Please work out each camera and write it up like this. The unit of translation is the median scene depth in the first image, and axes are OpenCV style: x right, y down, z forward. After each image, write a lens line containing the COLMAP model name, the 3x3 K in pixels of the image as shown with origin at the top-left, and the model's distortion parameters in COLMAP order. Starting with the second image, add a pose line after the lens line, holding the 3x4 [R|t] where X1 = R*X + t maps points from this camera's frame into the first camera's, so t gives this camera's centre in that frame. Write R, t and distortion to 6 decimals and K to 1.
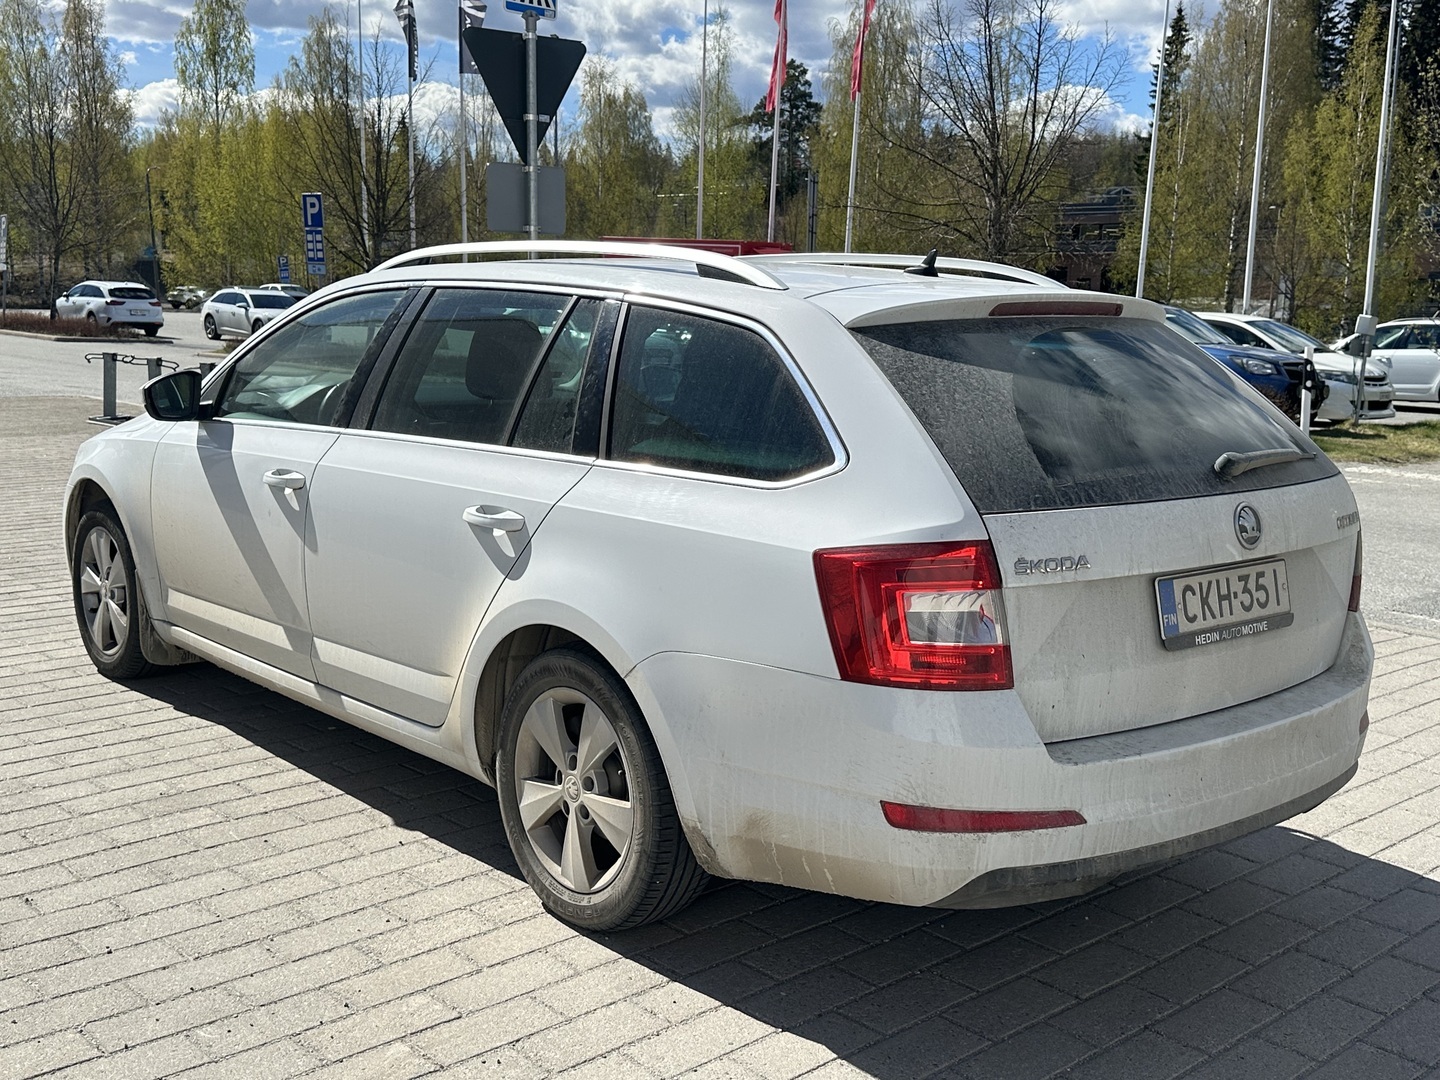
lens RADIAL K [[1563.7, 0, 724.5], [0, 1563.7, 543.9], [0, 0, 1]] dist [0.040774, 0.000000]
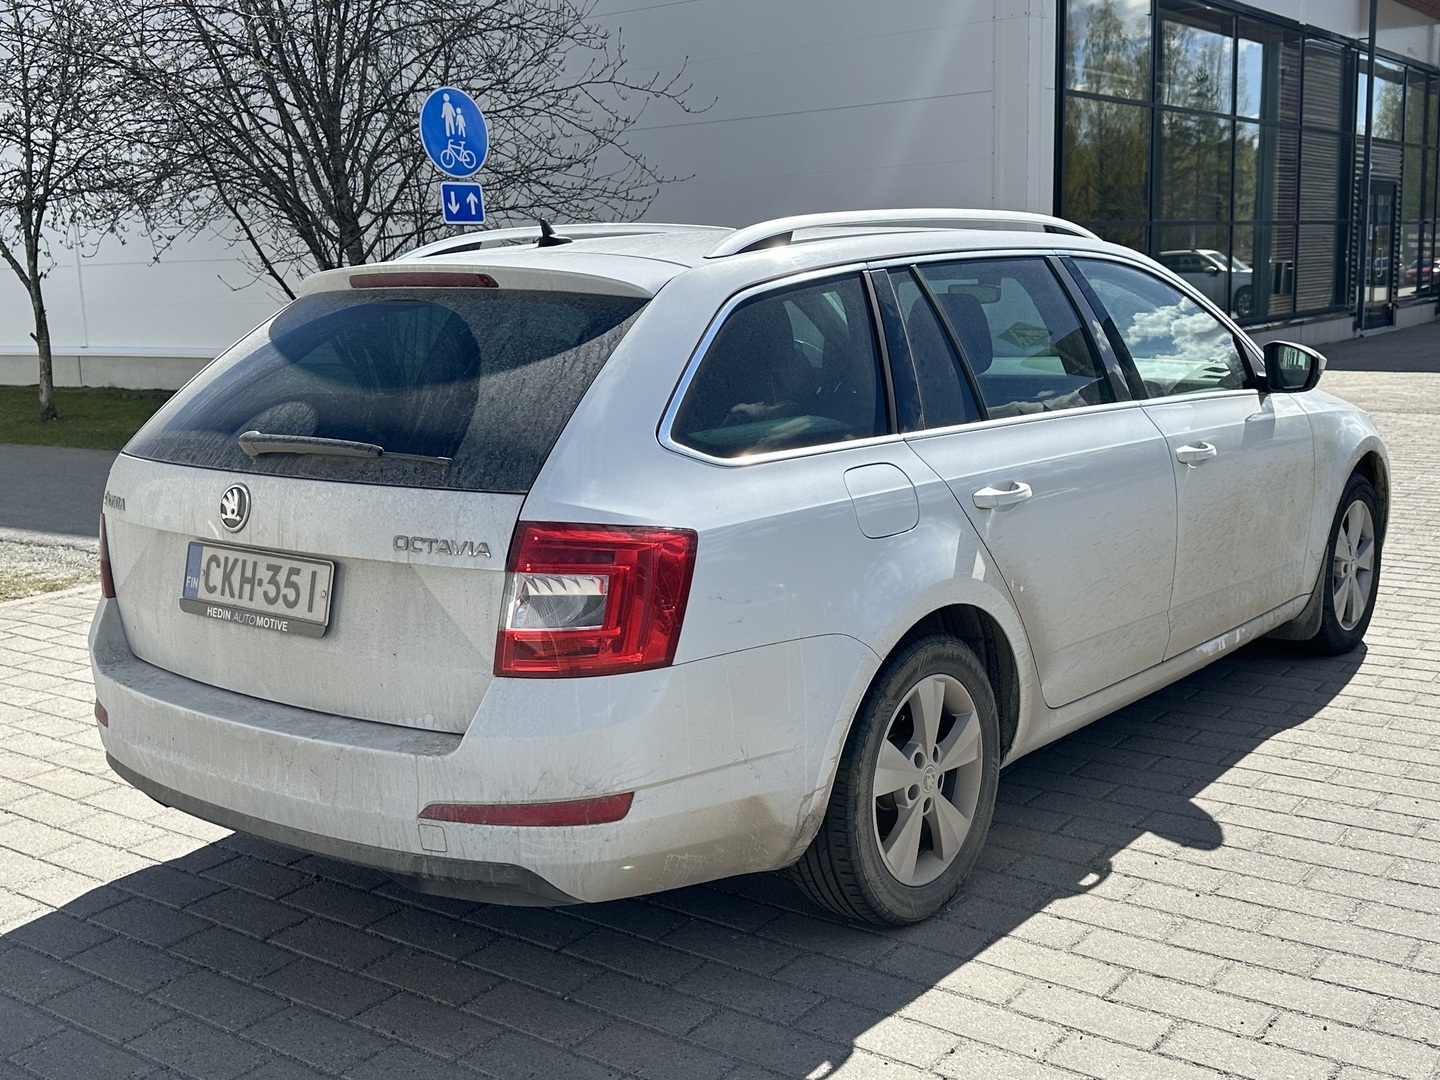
lens RADIAL K [[1563.7, 0, 721.1], [0, 1563.7, 536.5], [0, 0, 1]] dist [0.040774, 0.000000]
pose [[0.167641, 0.139145, -0.975979, 1.303926], [-0.122162, 0.985291, 0.119489, -0.143307], [0.978250, 0.099196, 0.182174, 1.103966]]
